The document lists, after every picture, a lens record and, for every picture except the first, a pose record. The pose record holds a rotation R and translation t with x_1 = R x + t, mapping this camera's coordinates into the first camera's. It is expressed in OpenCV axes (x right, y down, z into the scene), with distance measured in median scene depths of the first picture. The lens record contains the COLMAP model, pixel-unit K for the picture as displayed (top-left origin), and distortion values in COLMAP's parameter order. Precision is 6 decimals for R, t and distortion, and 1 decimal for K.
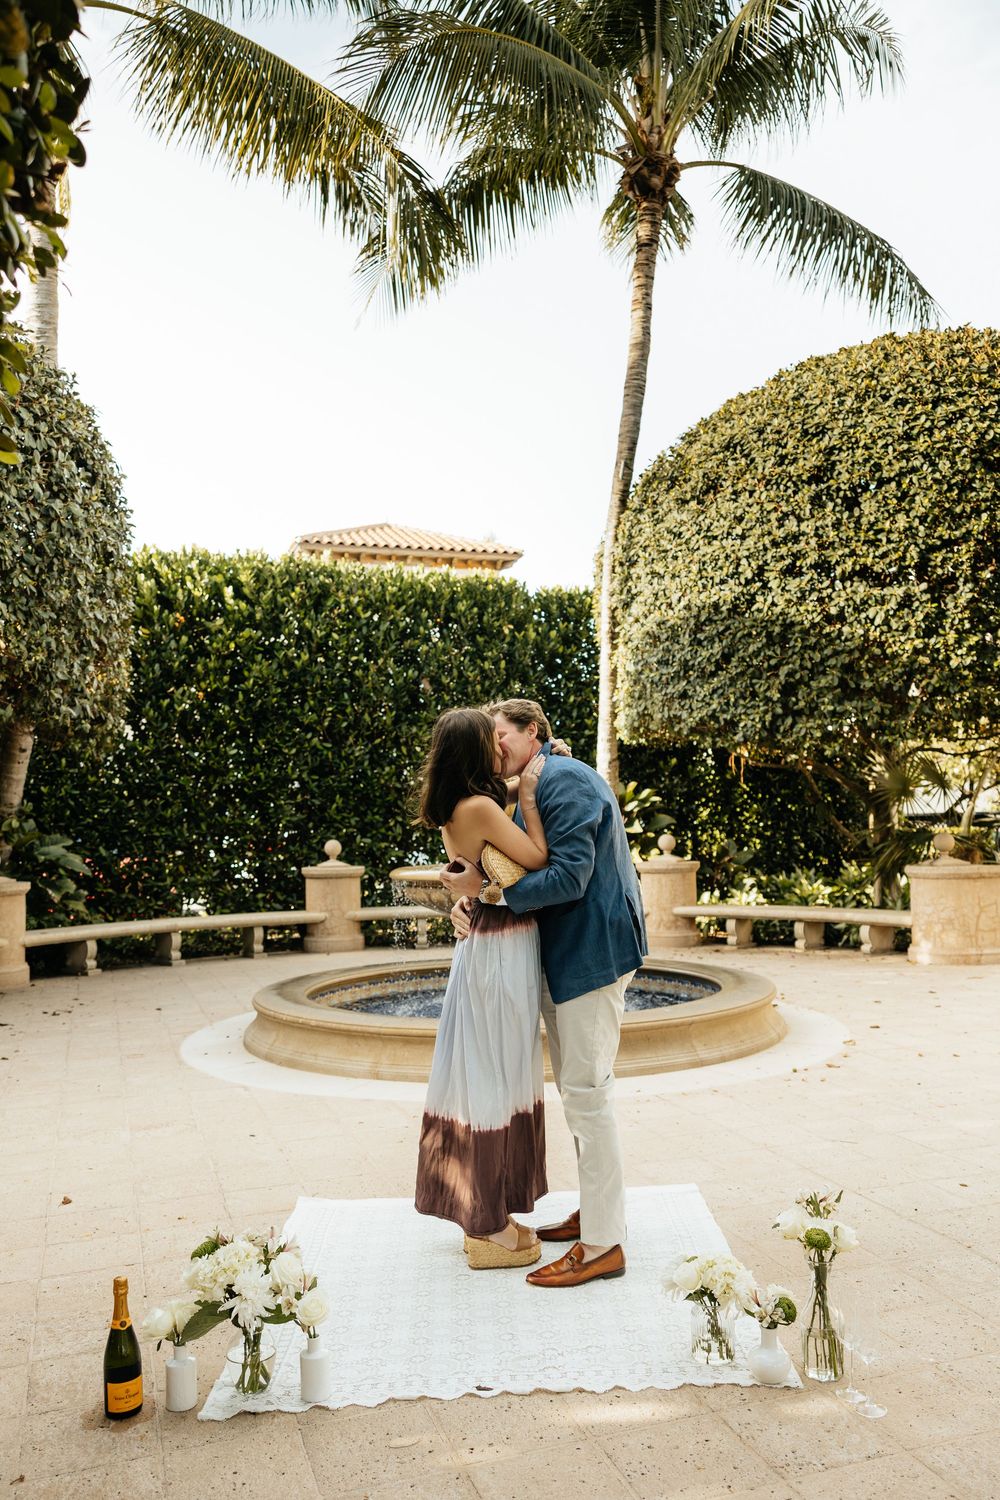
lens RADIAL K [[1223.4, 0, 509.3], [0, 1223.4, 771.9], [0, 0, 1]] dist [-0.000941, 0.031174]
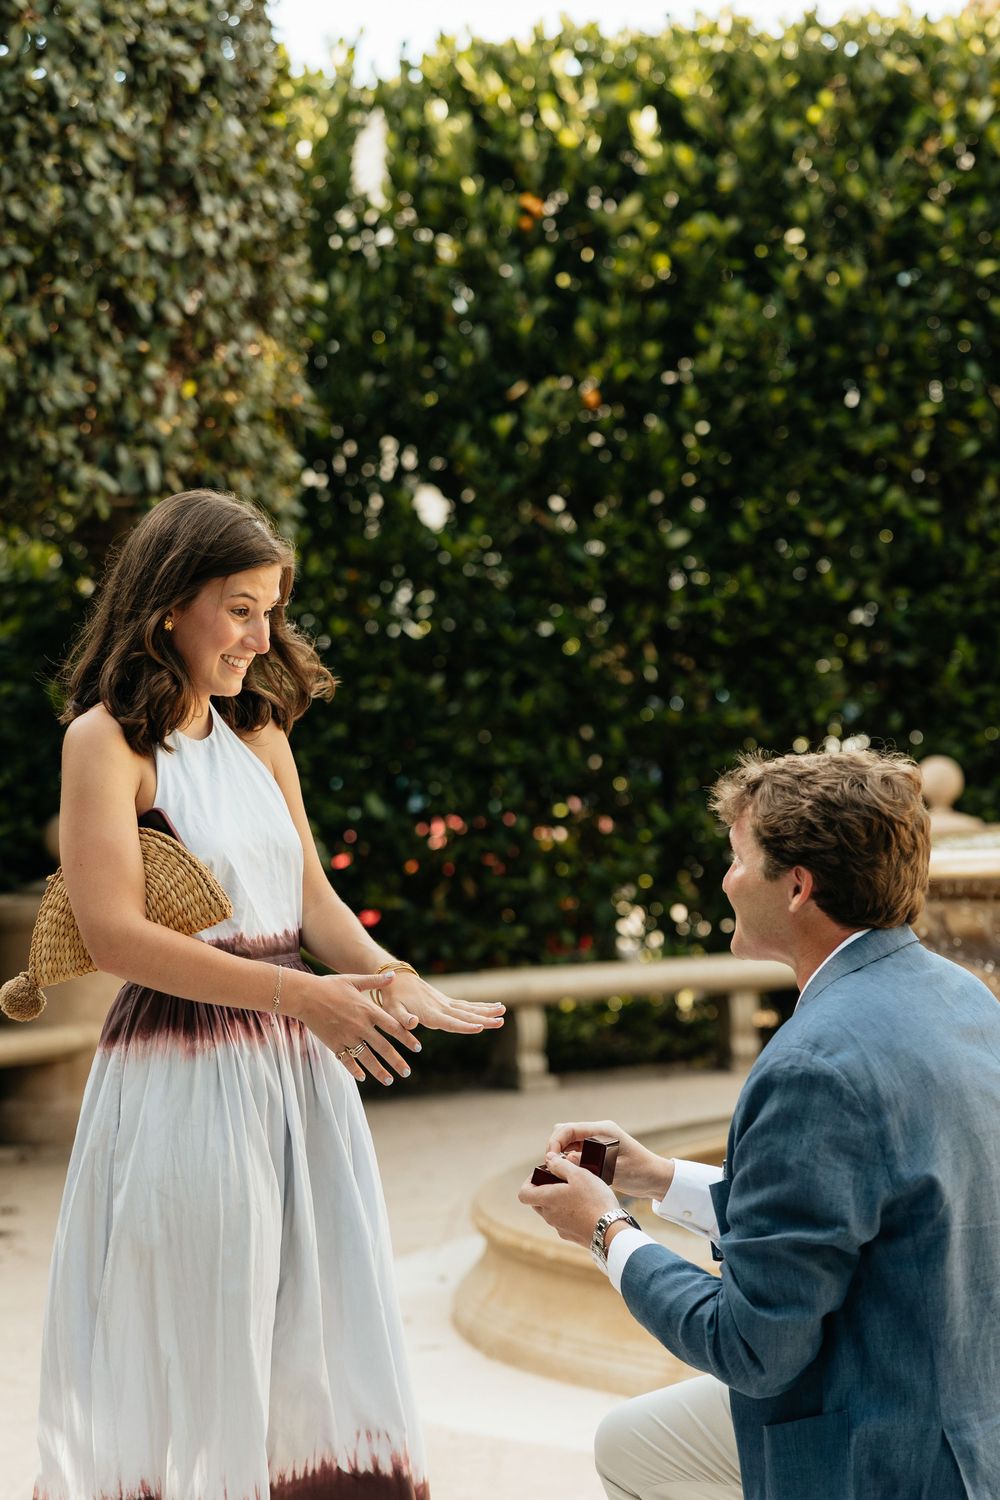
lens RADIAL K [[3294.9, 0, 420.3], [0, 3294.9, 651.6], [0, 0, 1]] dist [-0.045090, 0.000000]
pose [[0.914805, -0.042764, -0.401626, 0.116658], [0.053896, 0.998411, 0.016454, -0.002626], [0.400284, -0.036699, 0.915656, 0.016692]]
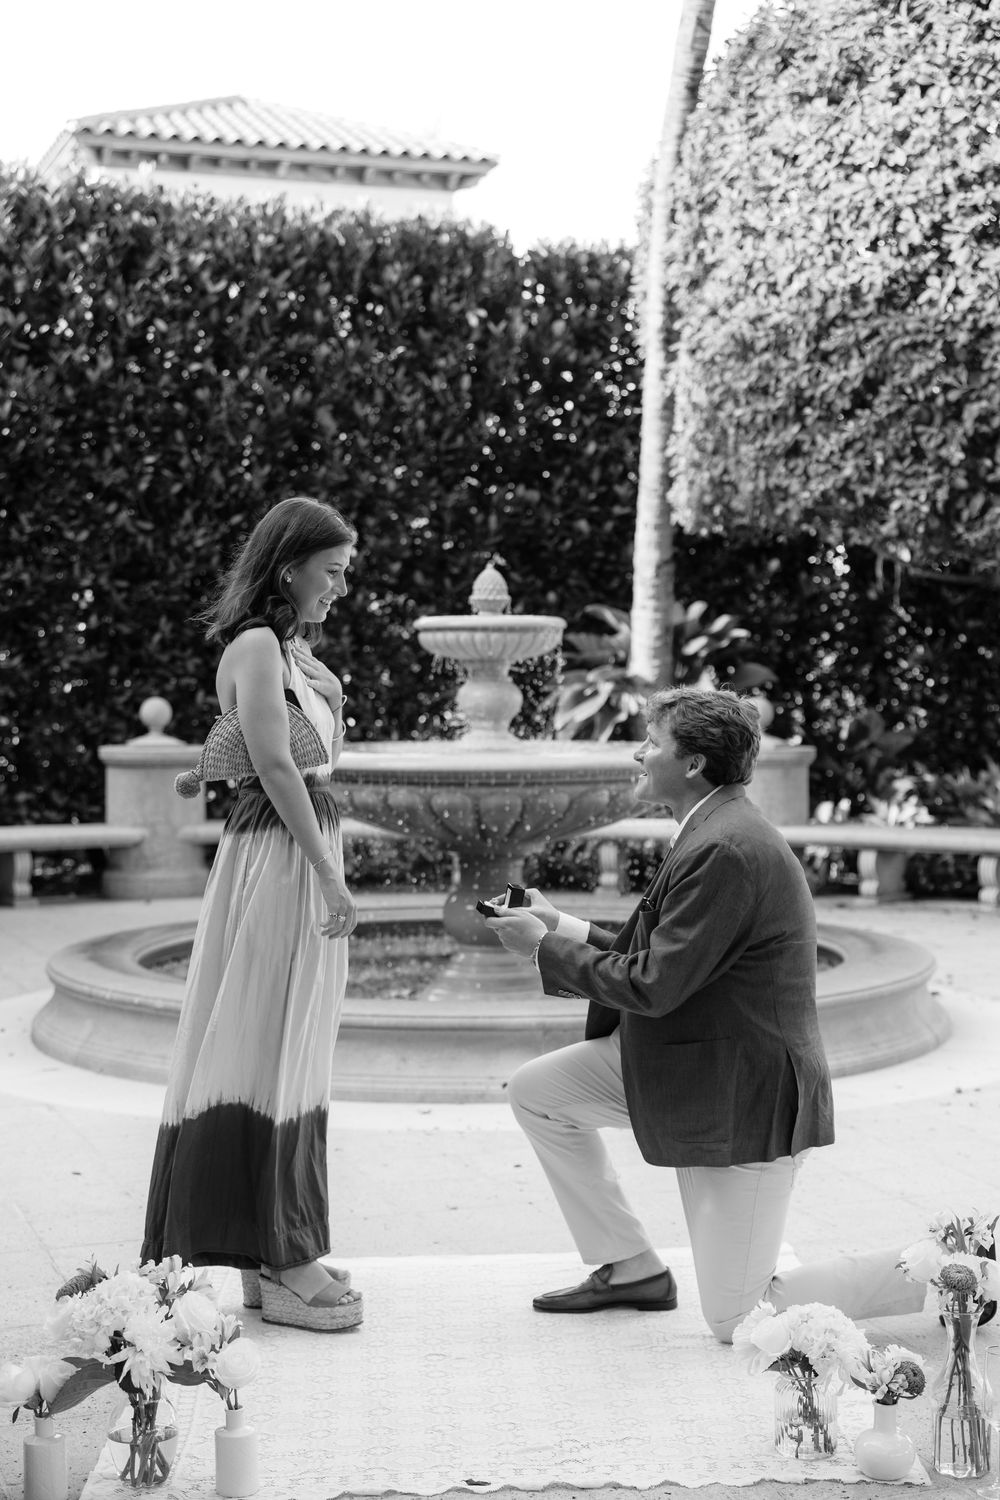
lens RADIAL K [[2375.0, 0, 502.3], [0, 2375.0, 733.7], [0, 0, 1]] dist [0.017257, 0.000000]
pose [[0.999647, 0.016207, 0.021031, -0.009792], [-0.017594, 0.997560, 0.067557, -0.003815], [-0.019885, -0.067903, 0.997494, -0.076398]]
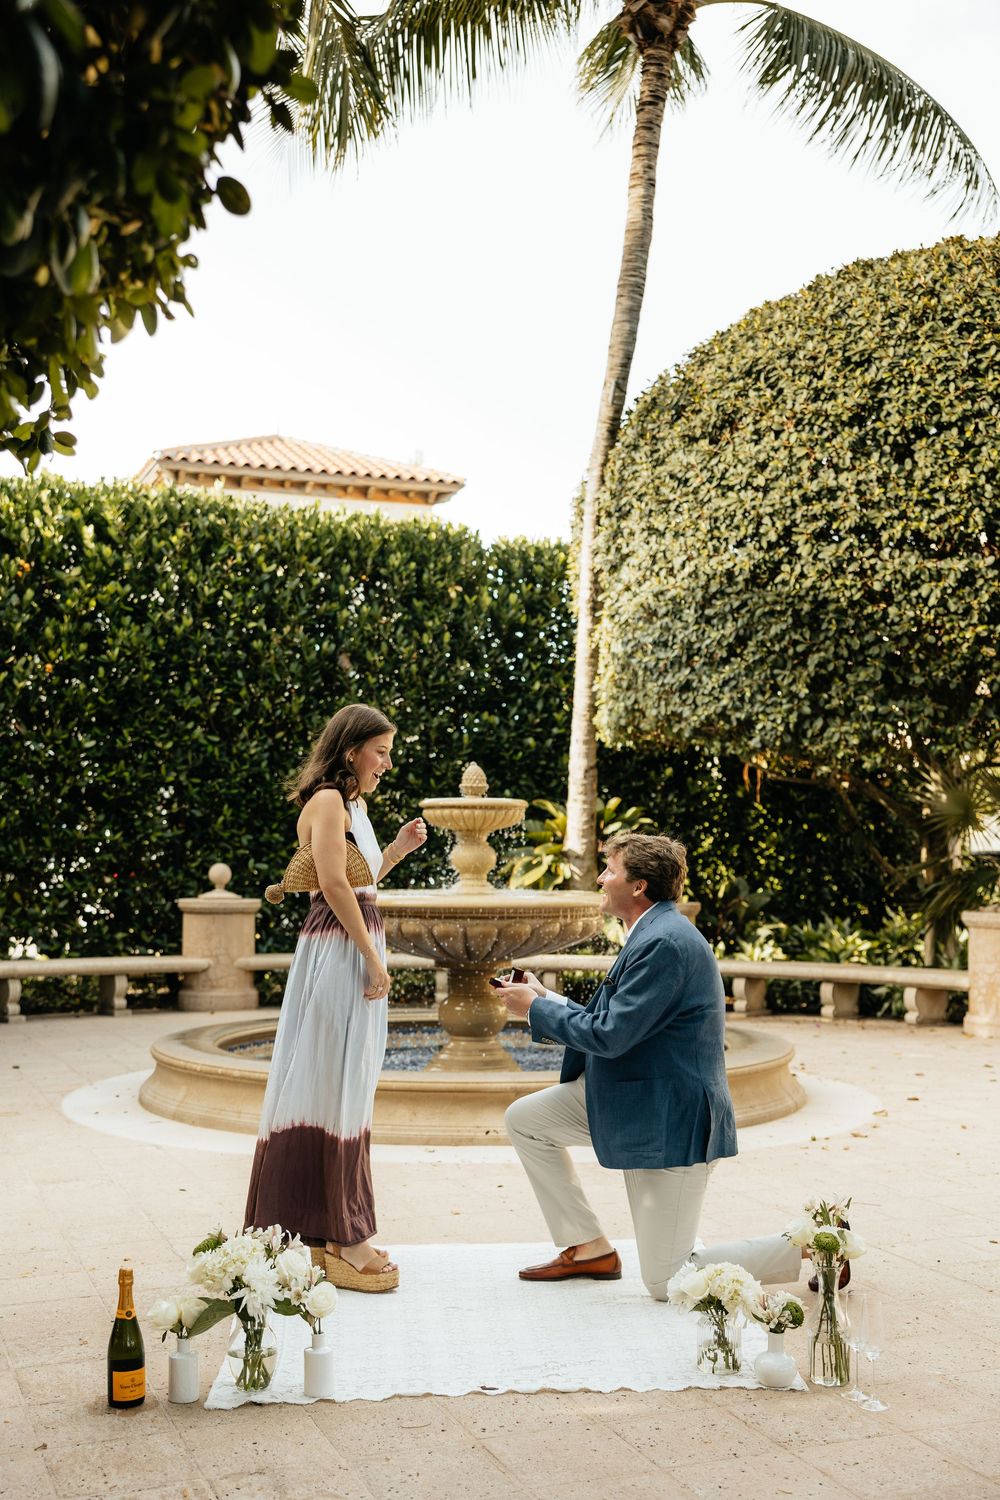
lens RADIAL K [[1767.9, 0, 487.5], [0, 1767.9, 753.8], [0, 0, 1]] dist [0.009241, 0.000000]
pose [[0.998975, 0.026323, 0.036824, -0.020551], [-0.025642, 0.999494, -0.018843, 0.003961], [-0.037301, 0.017879, 0.999144, -0.102423]]
